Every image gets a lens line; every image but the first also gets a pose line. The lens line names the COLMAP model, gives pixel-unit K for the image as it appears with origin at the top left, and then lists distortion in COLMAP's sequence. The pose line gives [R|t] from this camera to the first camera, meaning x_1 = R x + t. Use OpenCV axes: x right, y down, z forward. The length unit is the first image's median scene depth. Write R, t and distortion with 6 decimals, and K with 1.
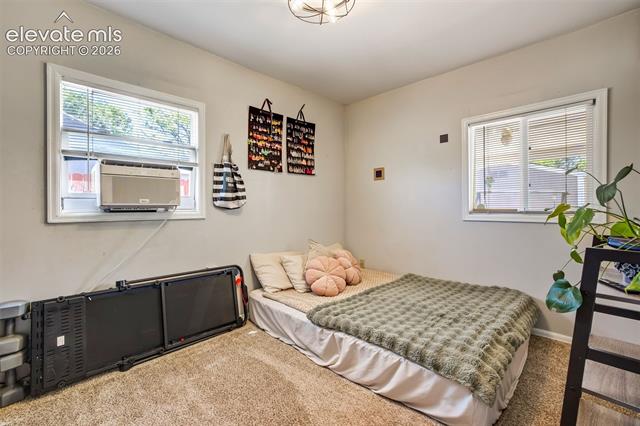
lens RADIAL K [[278.4, 0, 323.1], [0, 278.4, 209.9], [0, 0, 1]] dist [-0.025150, 0.006215]
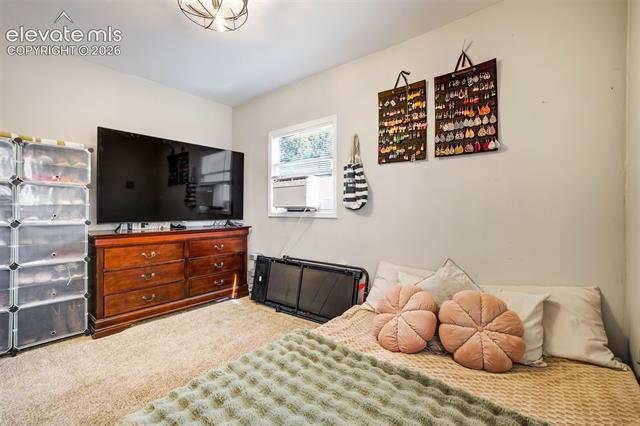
lens RADIAL K [[278.4, 0, 321.8], [0, 278.4, 210.2], [0, 0, 1]] dist [-0.025150, 0.006215]
pose [[0.106575, 0.005555, -0.994289, 0.551206], [-0.009406, 0.999945, 0.004578, -0.003559], [0.994260, 0.008865, 0.106621, 0.674196]]
